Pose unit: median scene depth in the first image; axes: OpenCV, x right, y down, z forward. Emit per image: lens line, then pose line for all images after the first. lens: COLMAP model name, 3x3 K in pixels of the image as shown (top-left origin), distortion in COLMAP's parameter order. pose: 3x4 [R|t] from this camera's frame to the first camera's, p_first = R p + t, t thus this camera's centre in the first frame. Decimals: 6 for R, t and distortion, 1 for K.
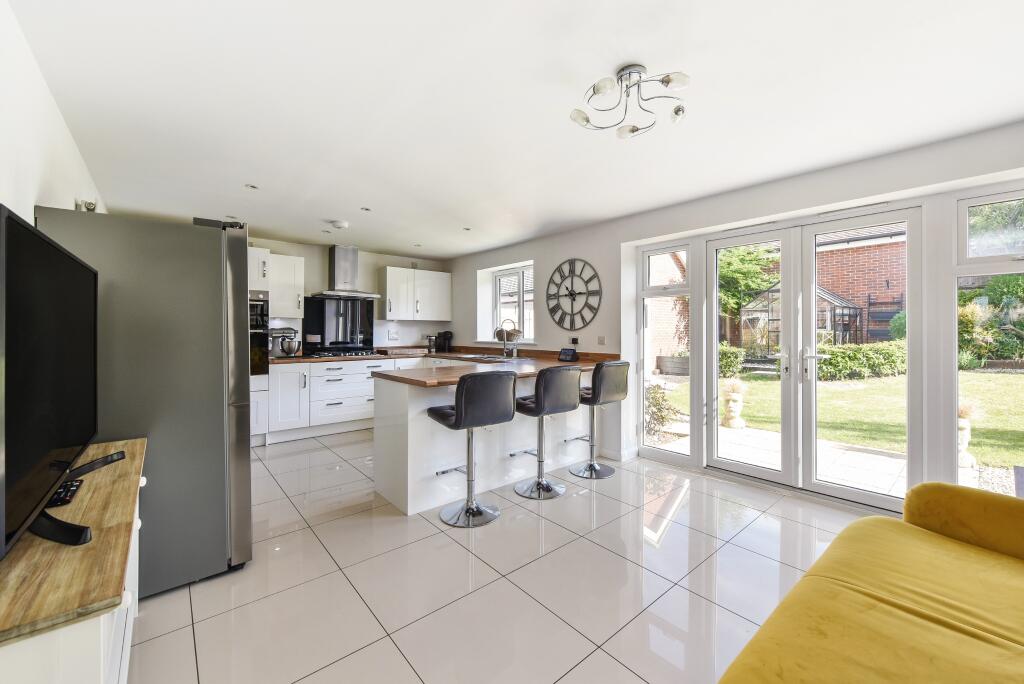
lens RADIAL K [[407.7, 0, 514.7], [0, 407.7, 332.3], [0, 0, 1]] dist [0.003162, 0.000096]
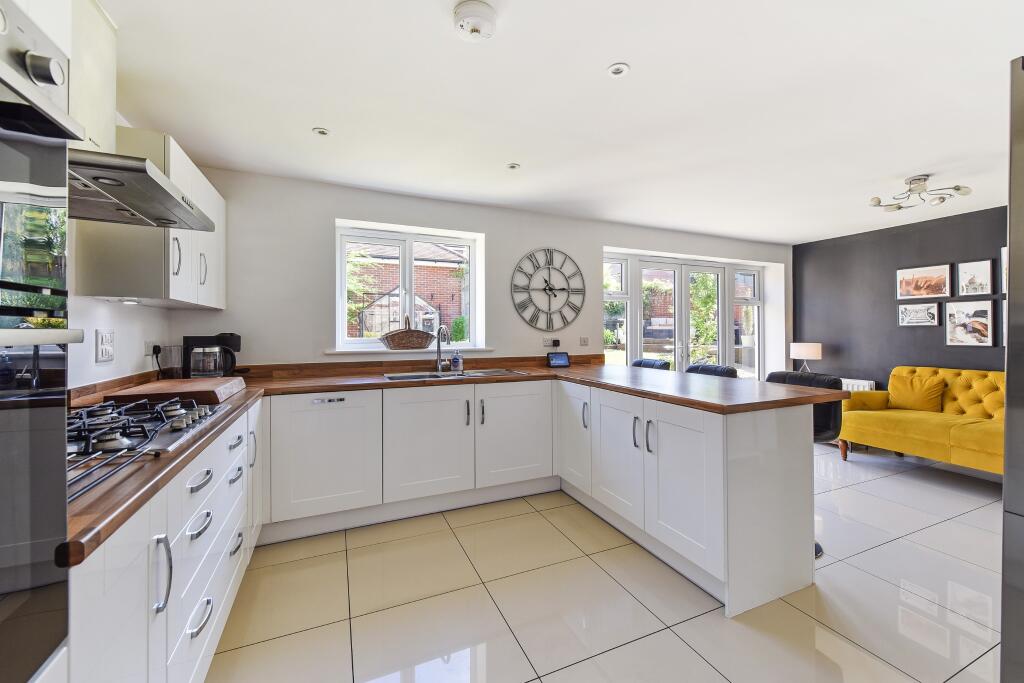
lens RADIAL K [[407.7, 0, 510.4], [0, 407.7, 334.0], [0, 0, 1]] dist [0.003162, 0.000096]
pose [[0.304181, -0.008614, 0.952575, -0.708827], [0.006055, 0.999956, 0.007109, -0.005234], [-0.952595, 0.003605, 0.304220, 0.822756]]
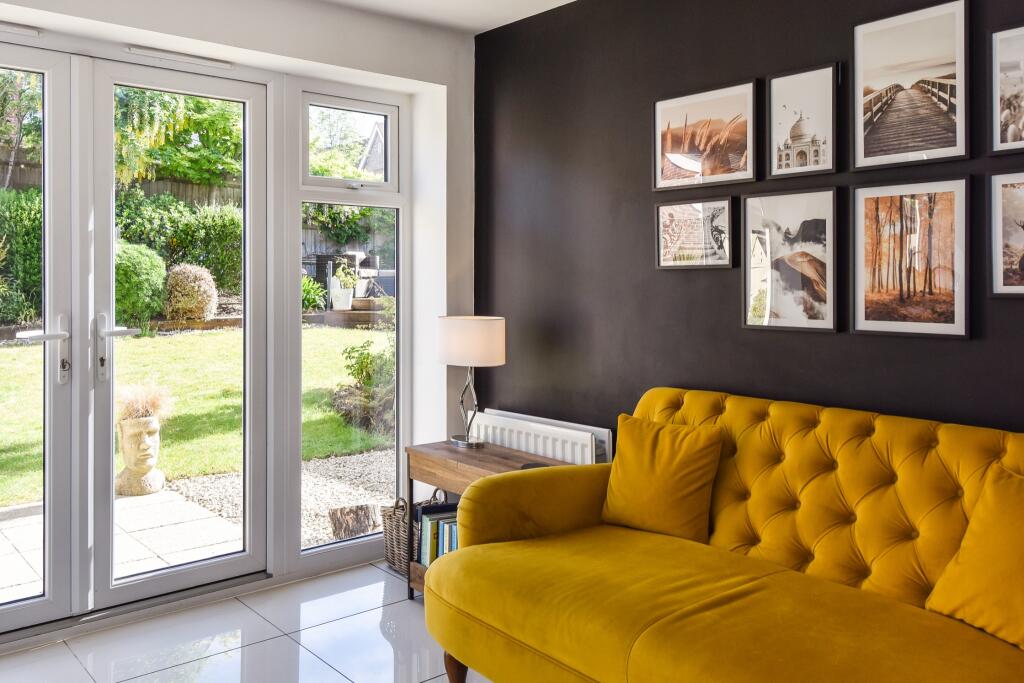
lens RADIAL K [[850.9, 0, 526.3], [0, 850.9, 286.3], [0, 0, 1]] dist [0.059633, 0.001633]
pose [[0.021035, -0.005643, 0.999763, -0.243018], [0.000339, 0.999984, 0.005638, -0.001242], [-0.999779, 0.000220, 0.021036, 0.383317]]
